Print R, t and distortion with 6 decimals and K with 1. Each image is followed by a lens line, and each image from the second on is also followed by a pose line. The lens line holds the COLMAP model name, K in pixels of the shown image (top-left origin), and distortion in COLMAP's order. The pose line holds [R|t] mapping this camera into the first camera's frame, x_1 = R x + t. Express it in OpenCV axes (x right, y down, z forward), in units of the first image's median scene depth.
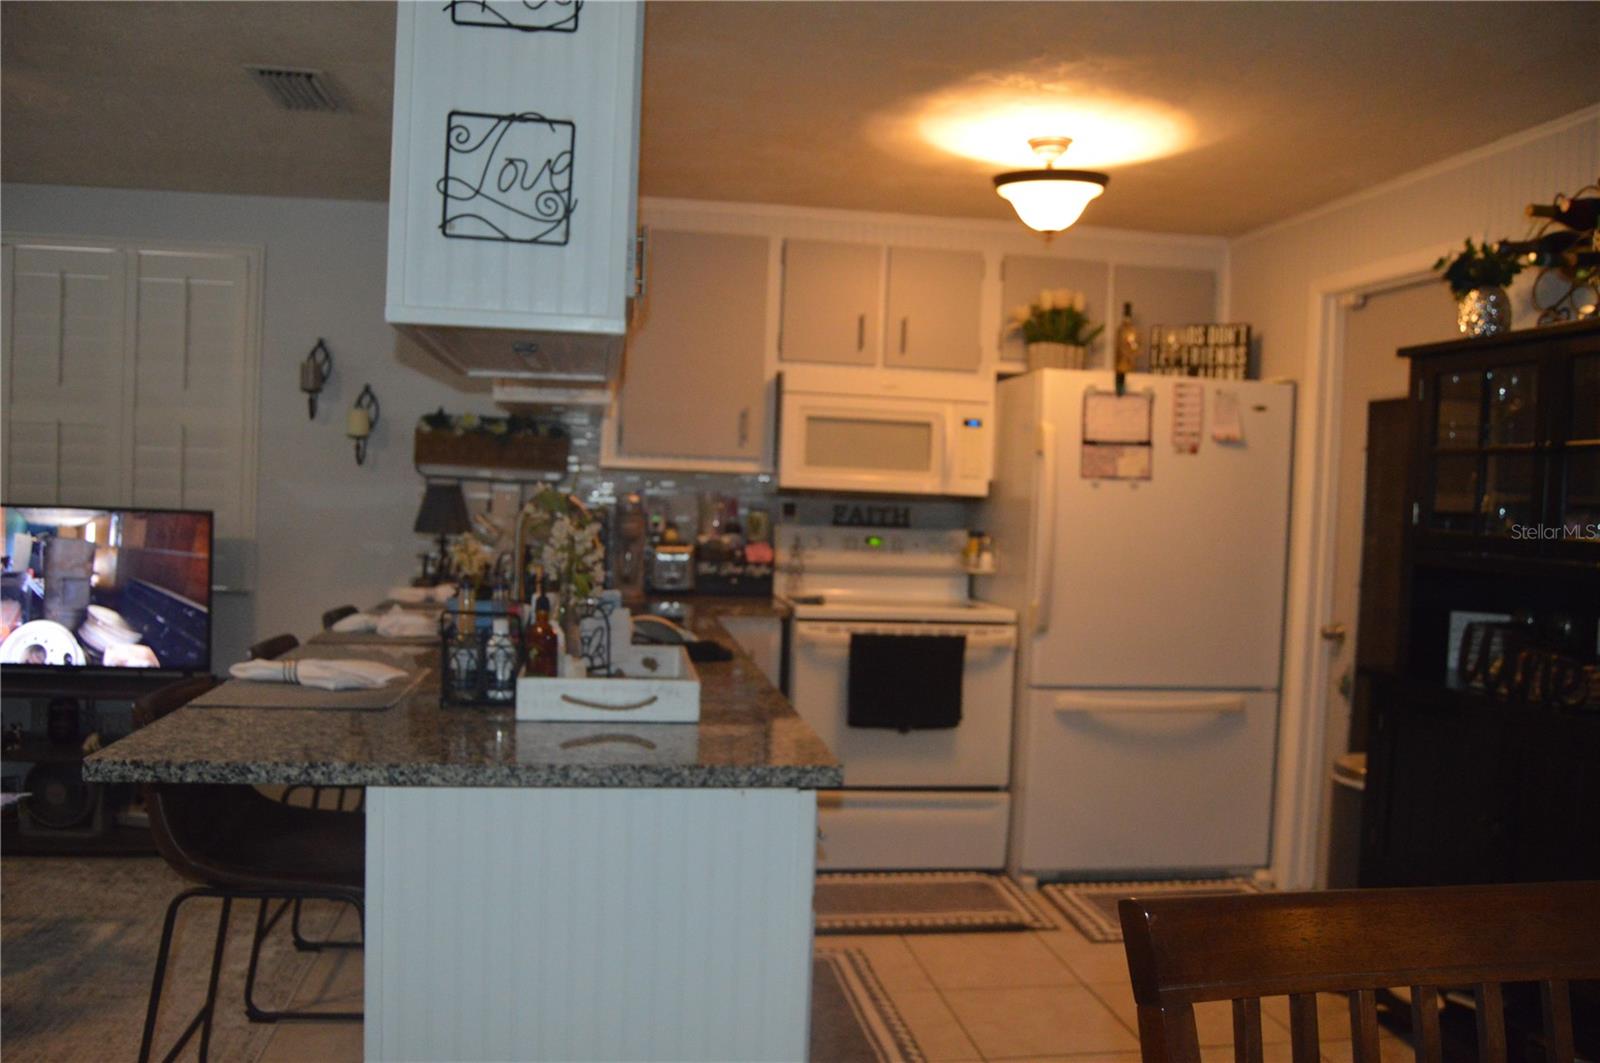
lens RADIAL K [[1264.4, 0, 799.1], [0, 1264.4, 532.6], [0, 0, 1]] dist [-0.096406, 0.038373]
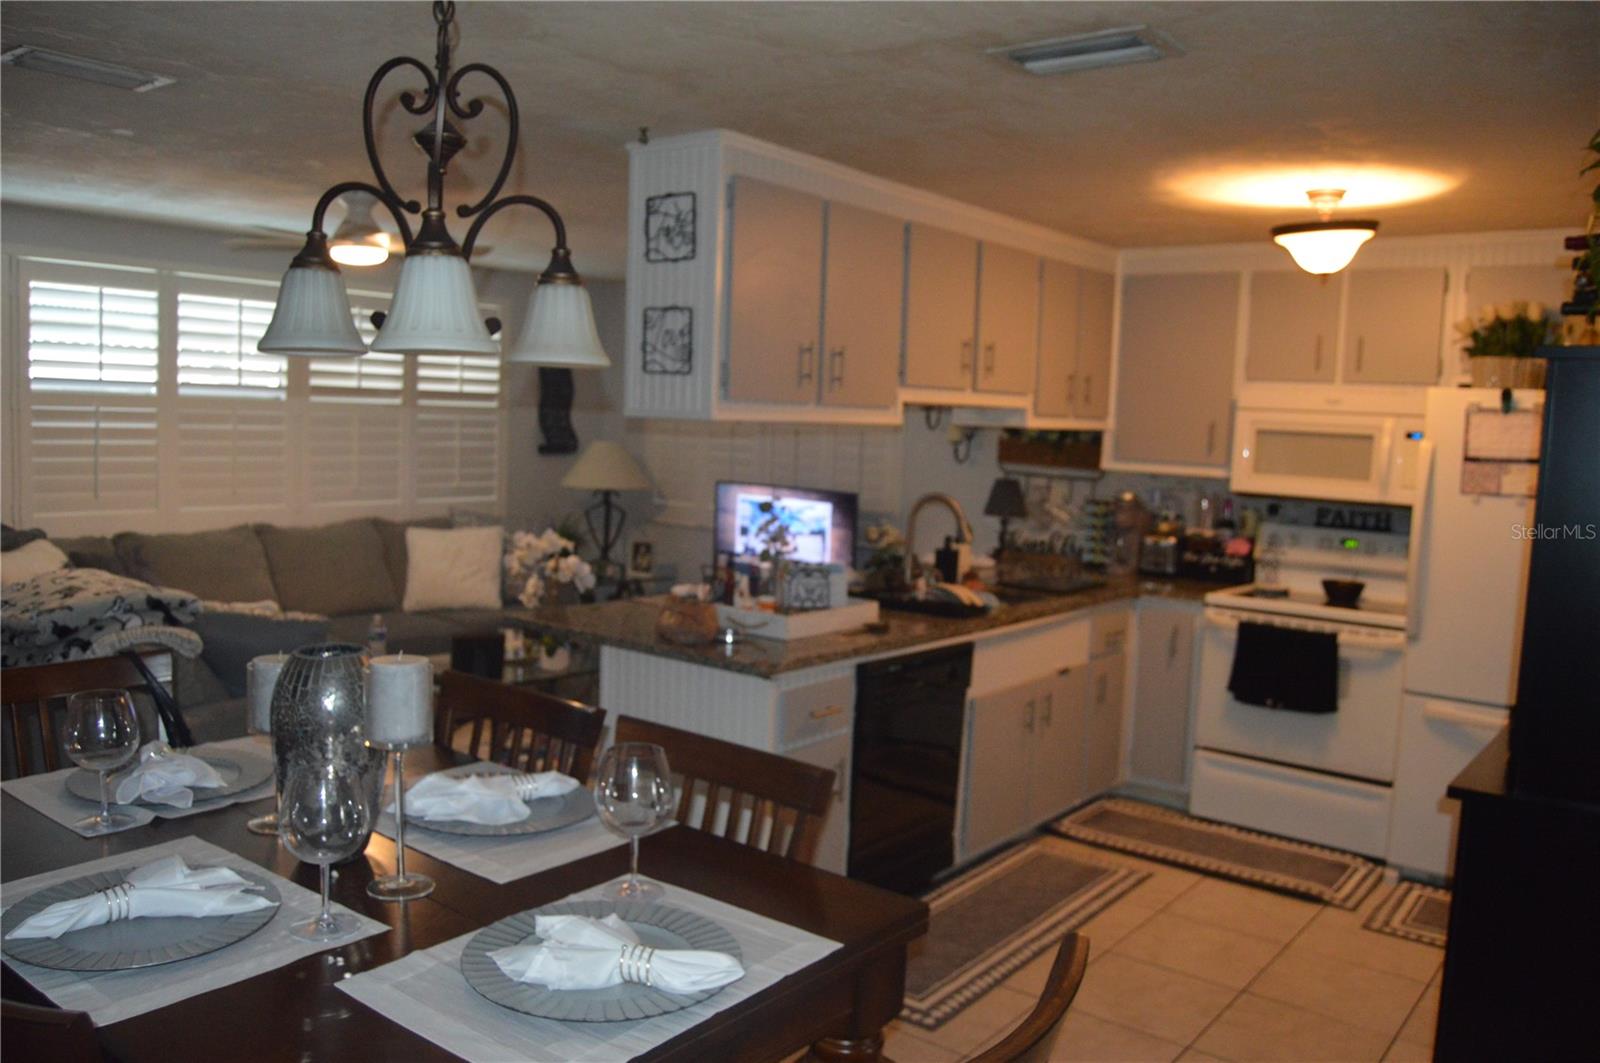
lens RADIAL K [[1264.4, 0, 784.4], [0, 1264.4, 530.3], [0, 0, 1]] dist [-0.096406, 0.038373]
pose [[0.672205, 0.058032, -0.738087, 0.590648], [-0.037425, 0.998312, 0.044407, -0.037656], [0.739418, -0.002228, 0.673243, -0.076122]]
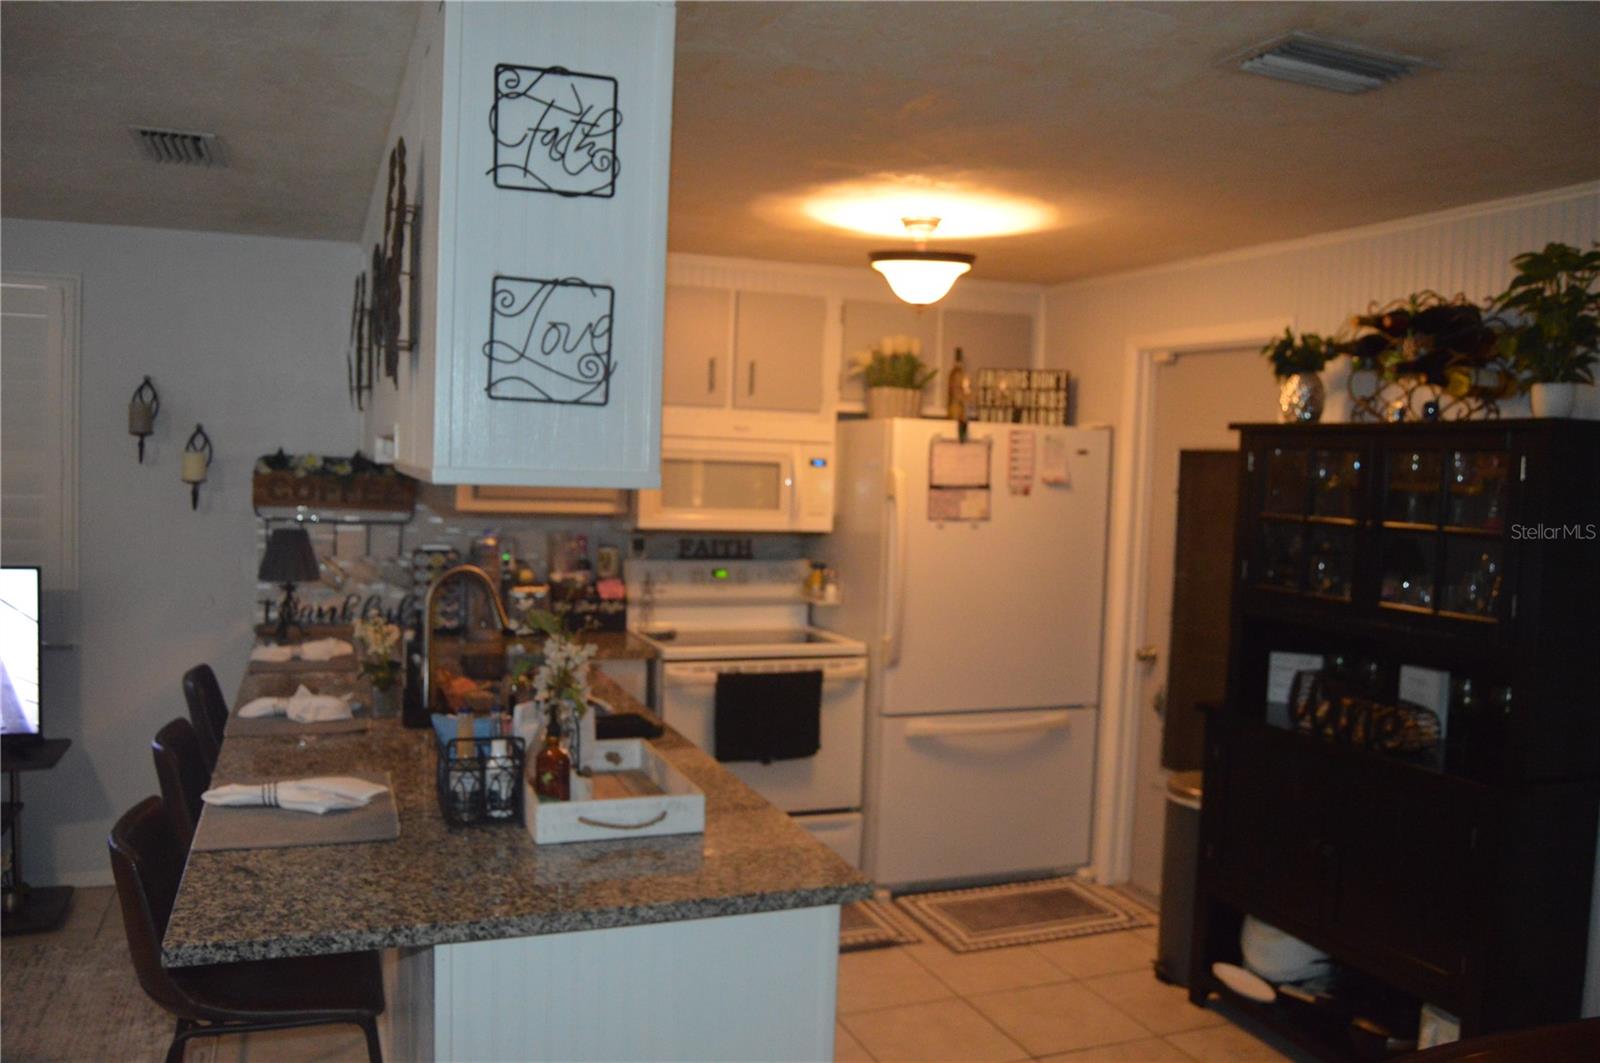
lens RADIAL K [[1264.4, 0, 801.4], [0, 1264.4, 534.1], [0, 0, 1]] dist [-0.096406, 0.038373]
pose [[0.976000, -0.017198, 0.217092, -0.114397], [0.009714, 0.999323, 0.035493, -0.070624], [-0.217555, -0.032532, 0.975506, -0.026686]]
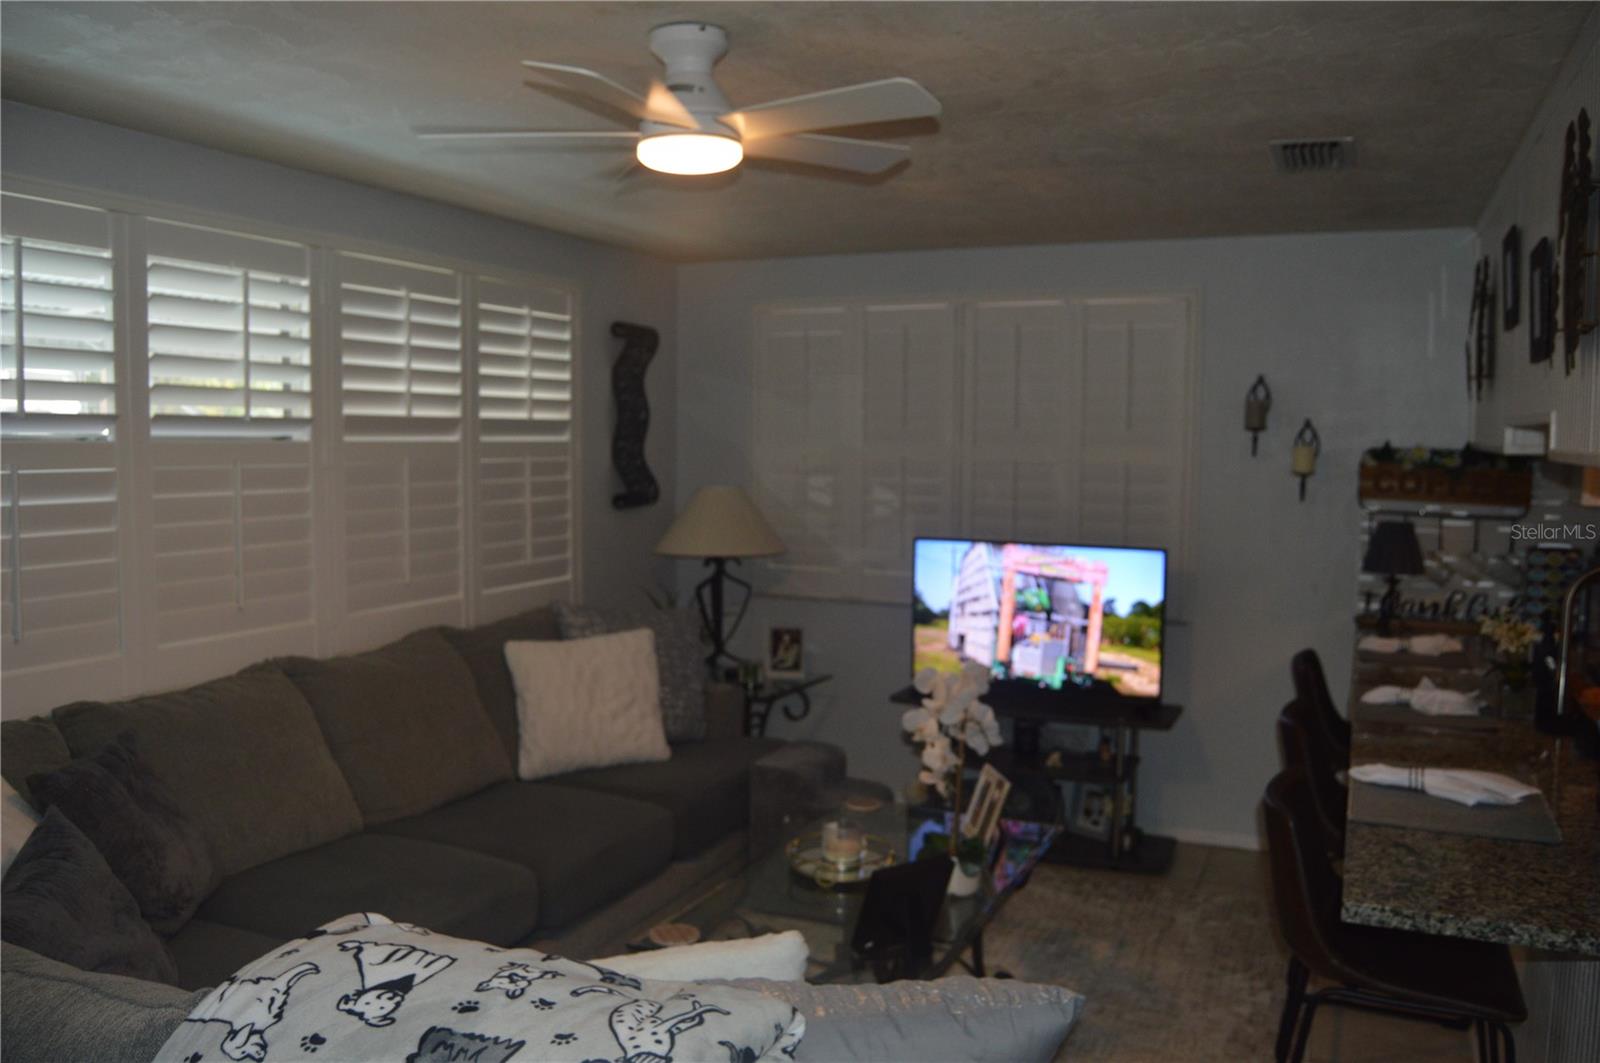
lens RADIAL K [[1264.4, 0, 787.7], [0, 1264.4, 532.3], [0, 0, 1]] dist [-0.096406, 0.038373]
pose [[0.833594, 0.014182, -0.552196, -0.158156], [0.004142, 0.999482, 0.031923, -0.068362], [0.552362, -0.028898, 0.833103, -0.060345]]
